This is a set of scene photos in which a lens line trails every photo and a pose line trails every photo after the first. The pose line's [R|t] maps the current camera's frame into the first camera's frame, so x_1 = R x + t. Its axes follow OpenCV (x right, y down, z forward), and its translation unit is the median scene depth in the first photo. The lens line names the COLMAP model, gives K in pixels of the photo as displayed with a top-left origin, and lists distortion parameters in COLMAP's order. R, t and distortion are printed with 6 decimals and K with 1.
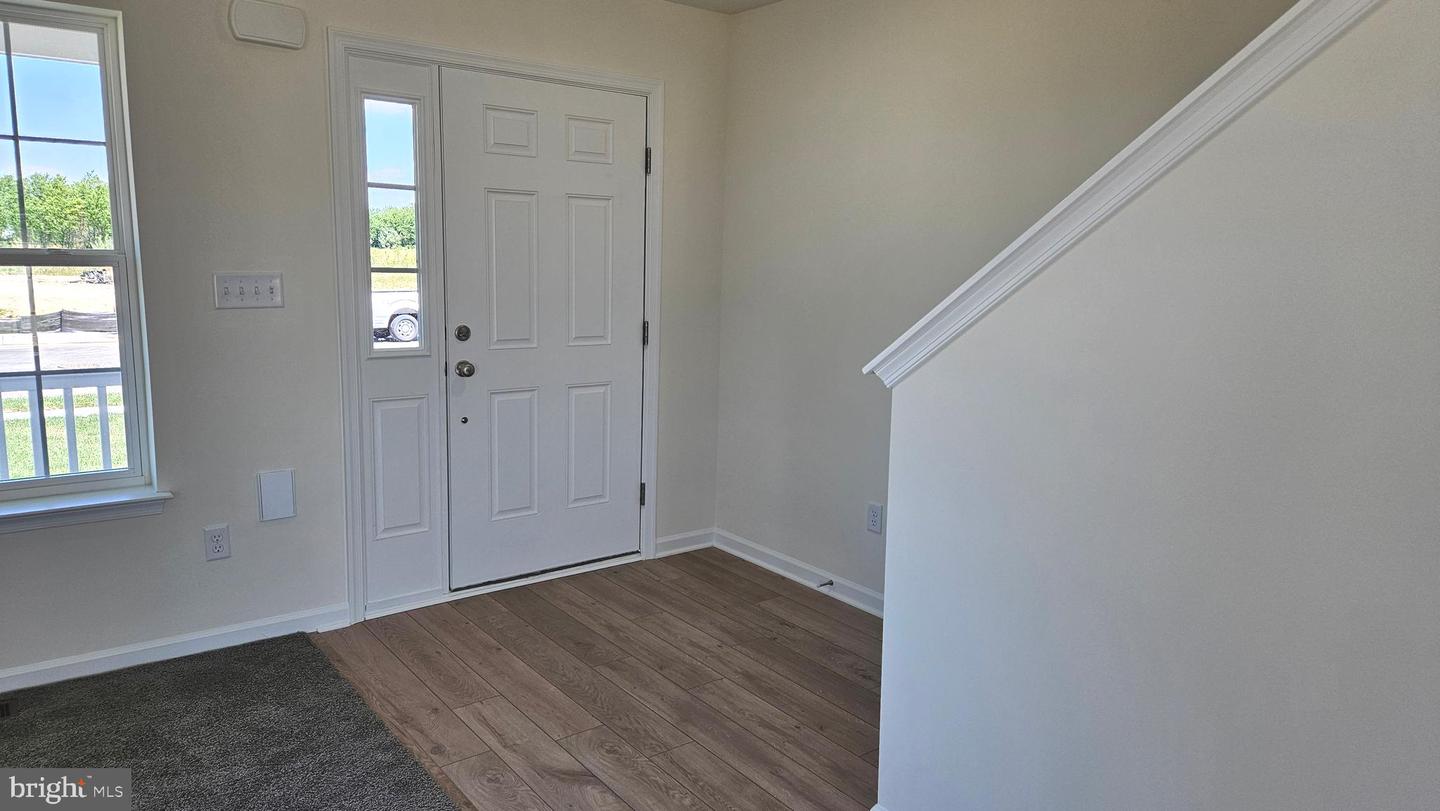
lens RADIAL K [[964.1, 0, 721.2], [0, 964.1, 409.4], [0, 0, 1]] dist [0.078513, -0.059698]
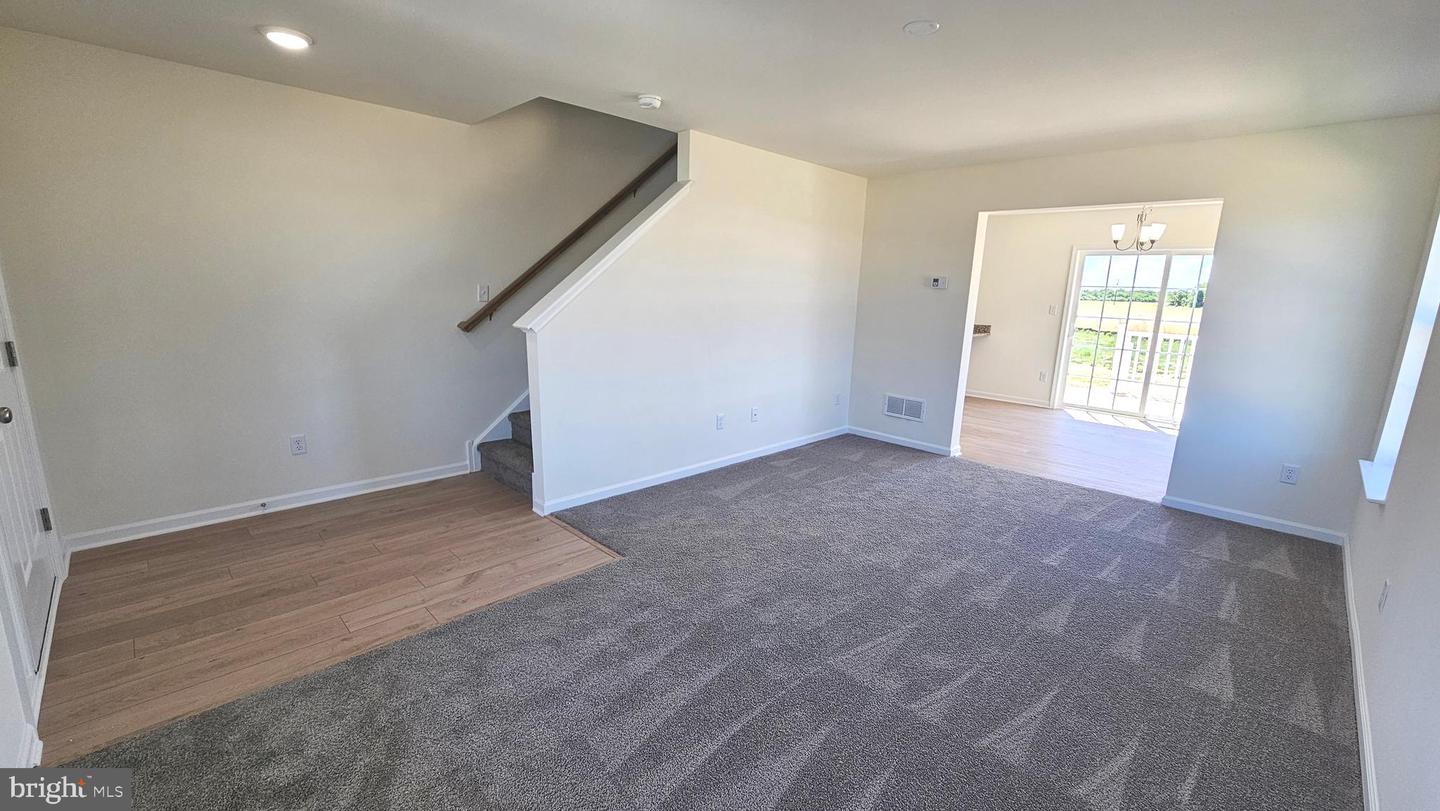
lens RADIAL K [[594.4, 0, 711.4], [0, 594.4, 410.1], [0, 0, 1]] dist [-0.000276, -0.000494]
pose [[-0.121353, -0.237303, 0.963826, -0.883832], [0.131441, 0.958610, 0.252568, -0.100129], [-0.983868, 0.157336, -0.085139, 0.462692]]
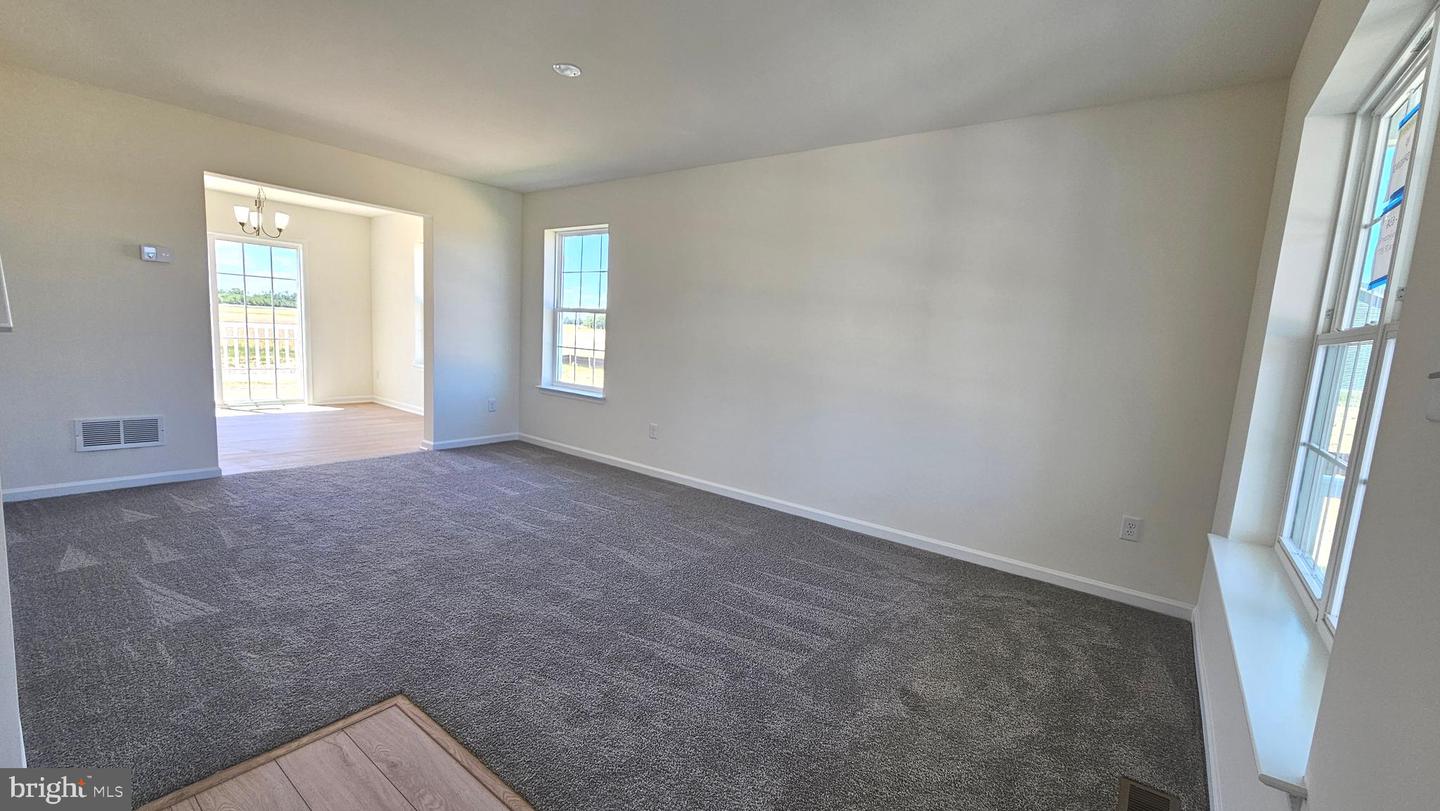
lens RADIAL K [[580.4, 0, 714.0], [0, 580.4, 412.7], [0, 0, 1]] dist [0.000561, 0.000017]
pose [[-0.961484, -0.051758, -0.269945, -0.176730], [-0.130478, 0.950347, 0.282517, -0.109224], [0.241919, 0.306858, -0.920496, 1.025478]]
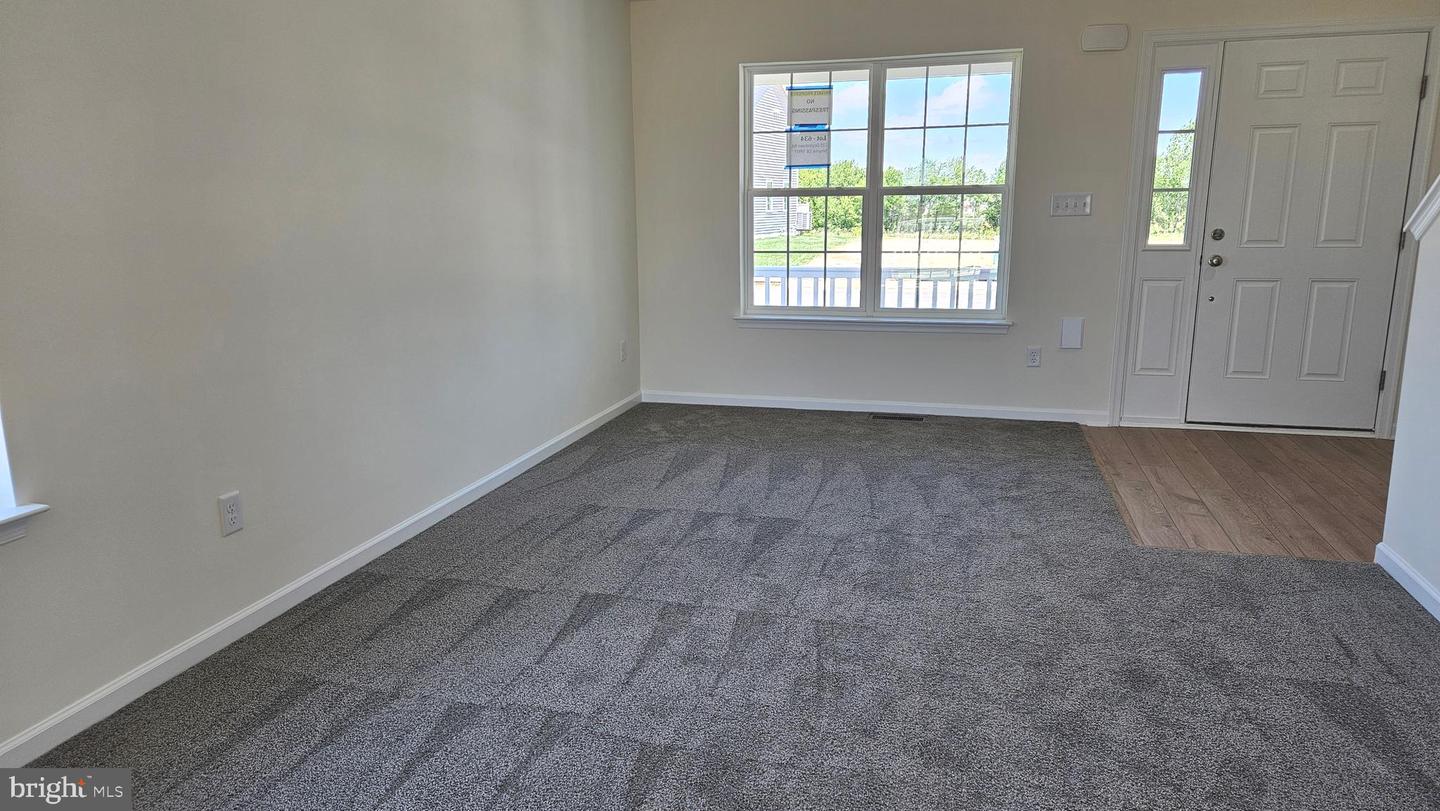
lens RADIAL K [[964.1, 0, 721.2], [0, 964.1, 409.4], [0, 0, 1]] dist [0.078513, -0.059698]
pose [[0.605959, 0.132445, -0.784393, 0.461422], [-0.109390, 0.990549, 0.082749, 0.138078], [0.787939, 0.035663, 0.614720, -0.433146]]
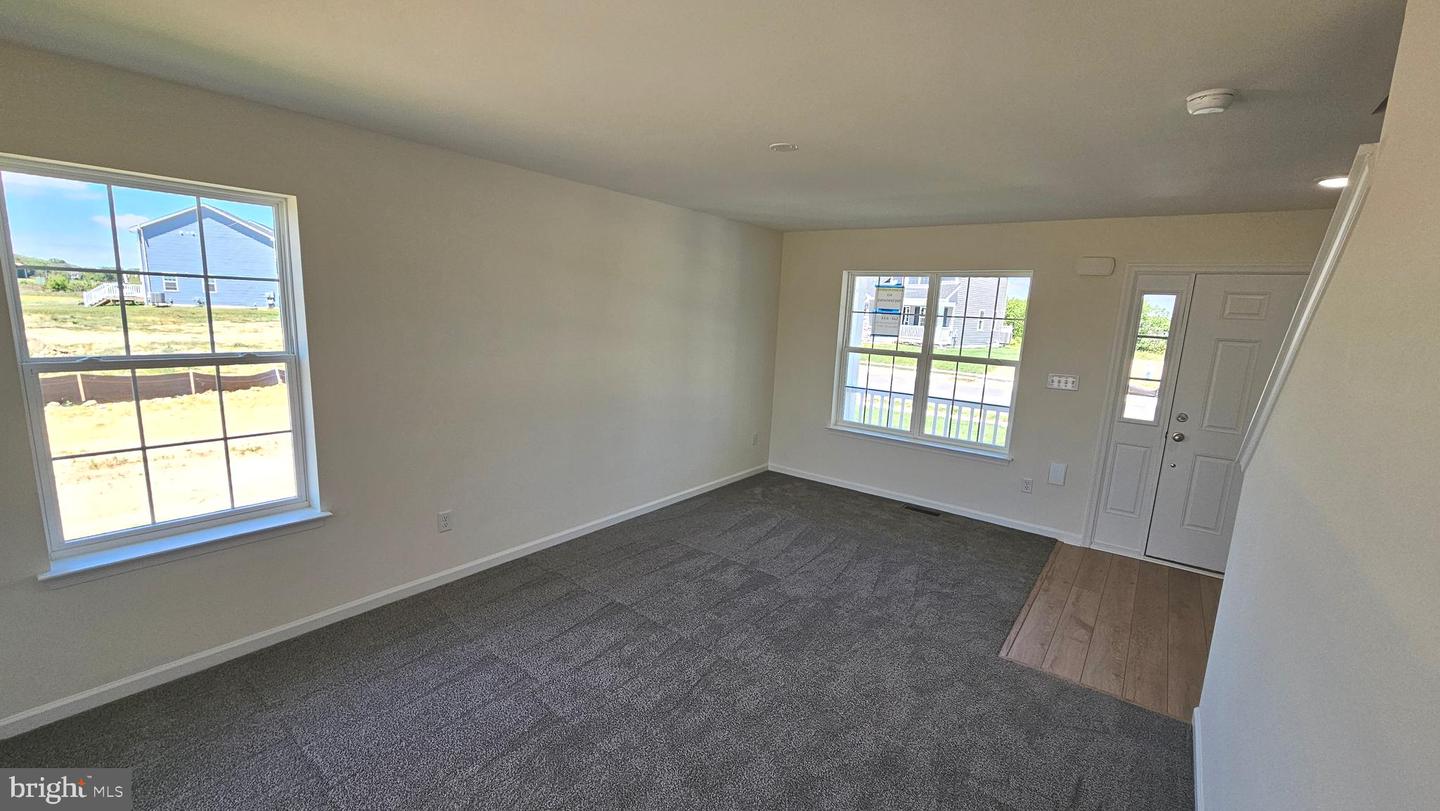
lens RADIAL K [[594.4, 0, 711.4], [0, 594.4, 410.1], [0, 0, 1]] dist [-0.000276, -0.000494]
pose [[0.250881, 0.148591, -0.956545, 0.597344], [-0.203238, 0.974210, 0.098030, -0.024687], [0.946442, 0.169813, 0.274610, -0.132751]]
